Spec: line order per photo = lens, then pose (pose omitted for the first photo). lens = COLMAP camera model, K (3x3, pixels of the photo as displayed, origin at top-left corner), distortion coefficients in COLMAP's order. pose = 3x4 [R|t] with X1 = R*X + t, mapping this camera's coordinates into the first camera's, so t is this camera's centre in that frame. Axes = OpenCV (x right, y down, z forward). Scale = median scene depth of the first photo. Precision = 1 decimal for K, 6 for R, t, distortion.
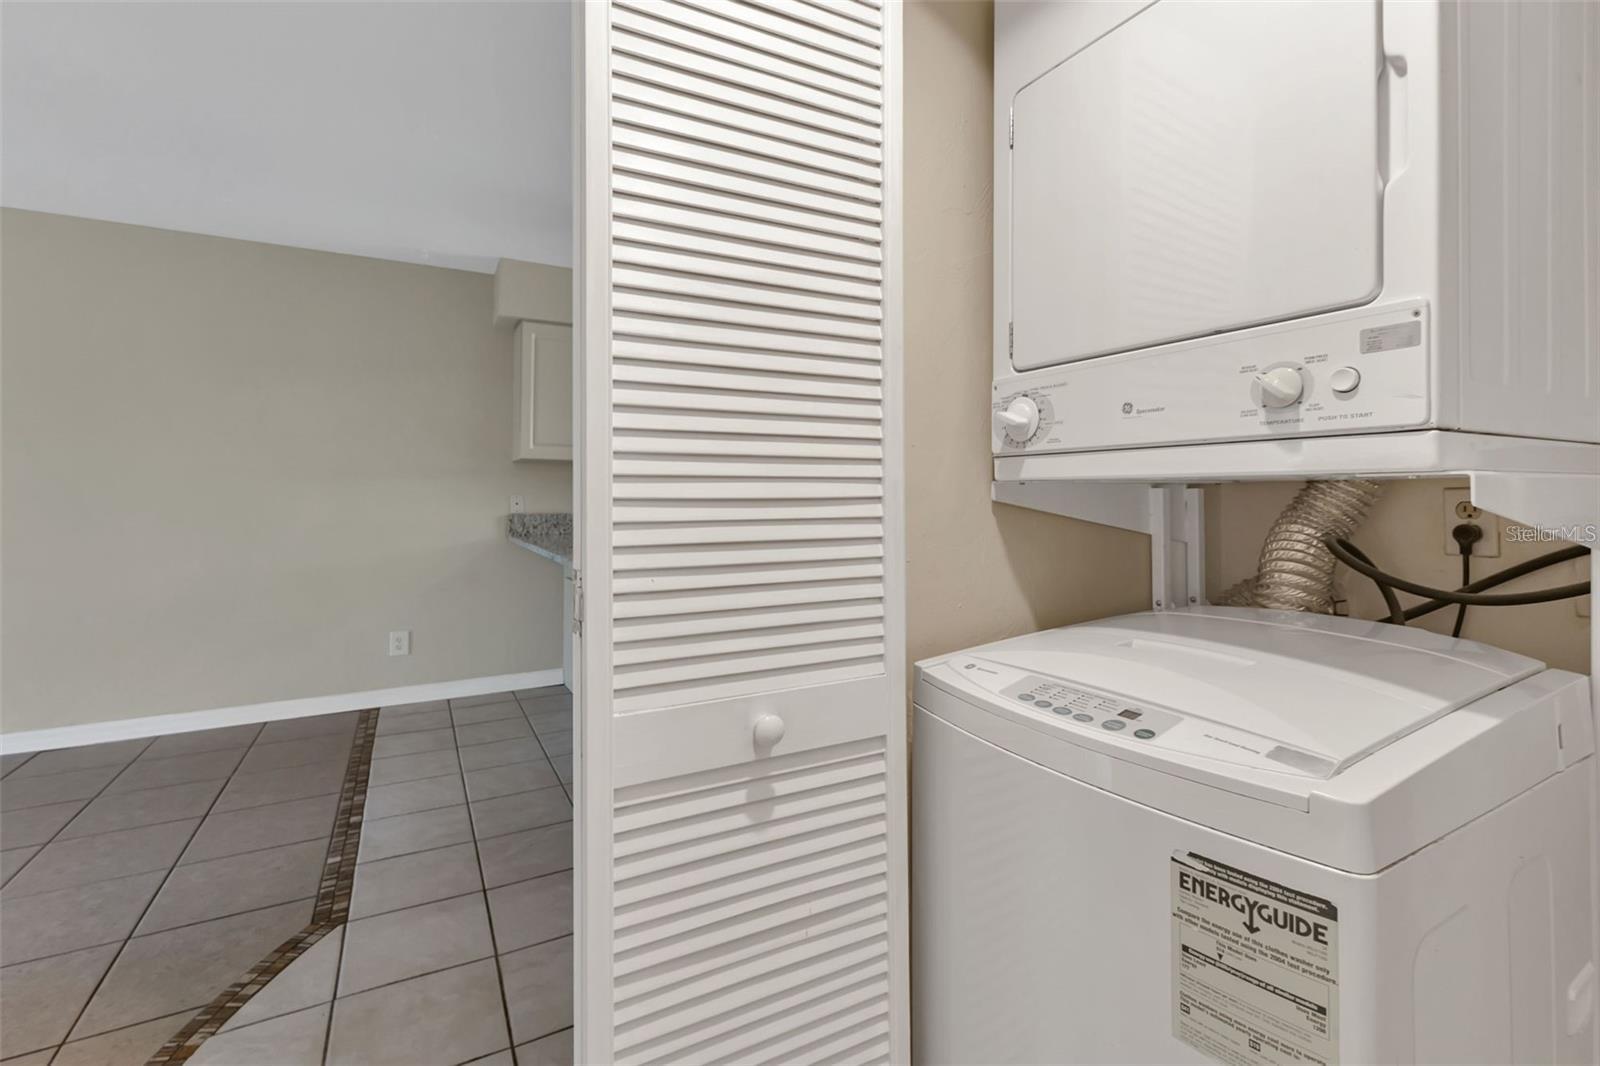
lens RADIAL K [[731.3, 0, 798.6], [0, 731.3, 487.7], [0, 0, 1]] dist [0.010597, 0.000171]
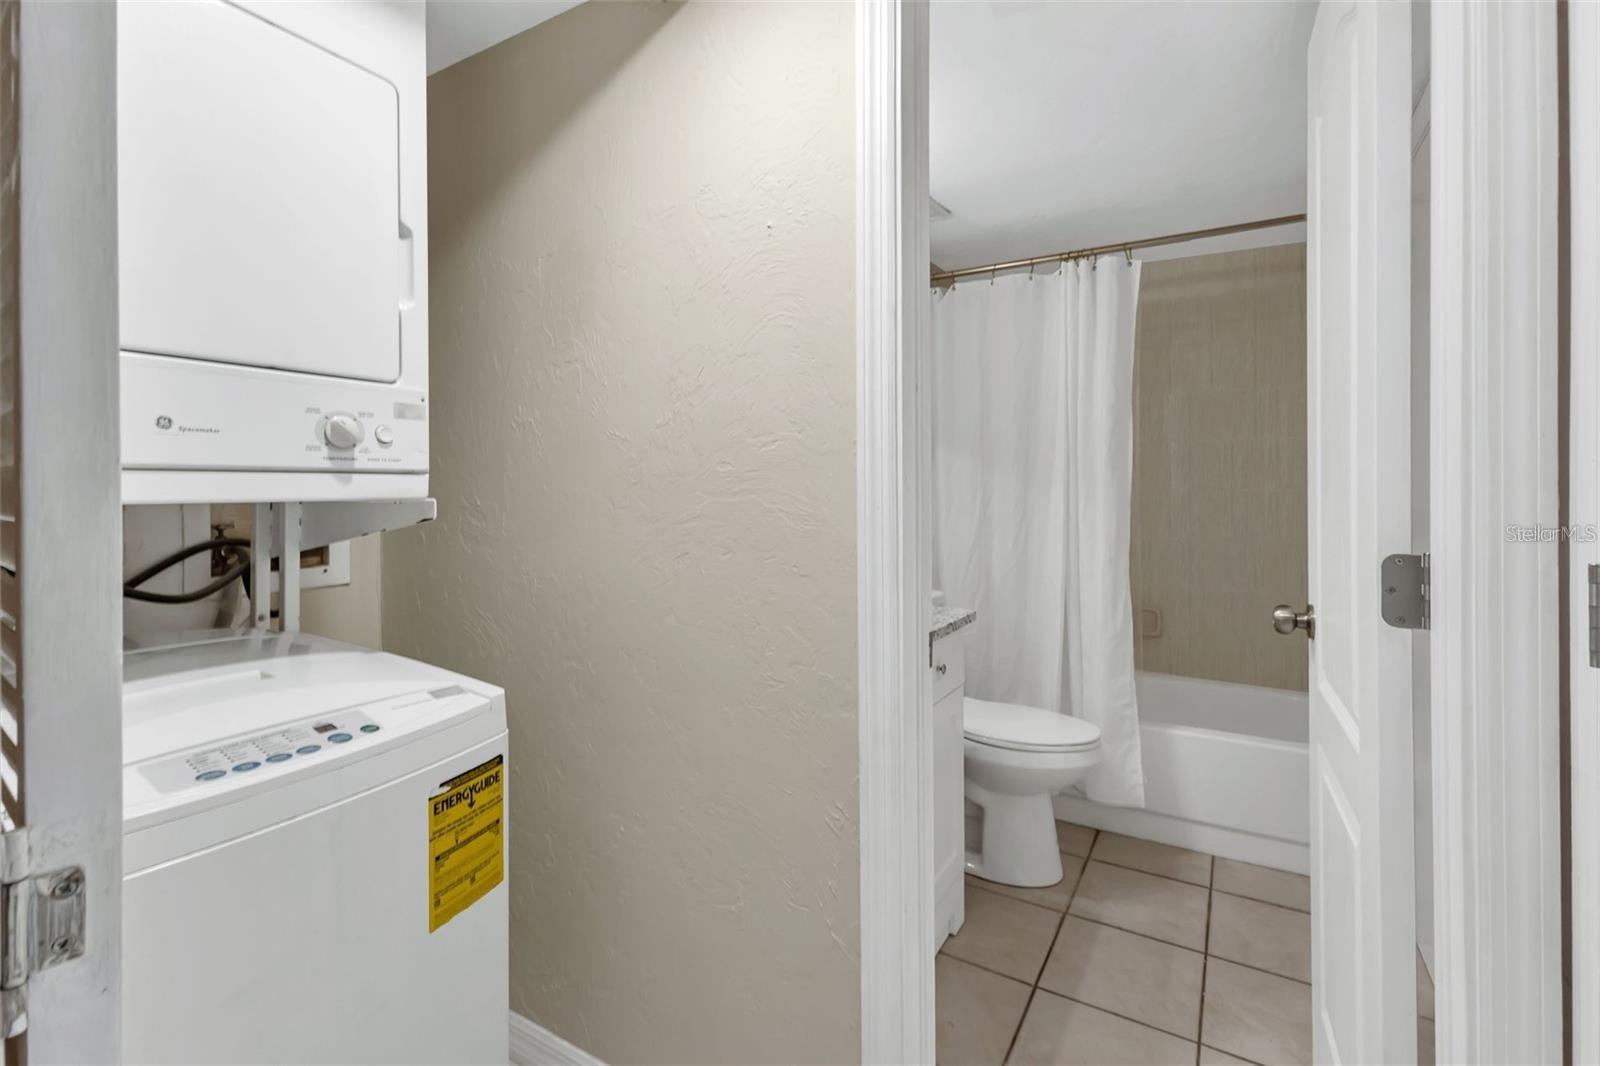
lens RADIAL K [[731.3, 0, 798.6], [0, 731.3, 487.7], [0, 0, 1]] dist [0.010597, 0.000171]
pose [[-0.511993, 0.000373, 0.858990, -0.900653], [-0.006001, 0.999974, -0.004011, -0.043077], [-0.858969, -0.007208, -0.511977, 1.058966]]
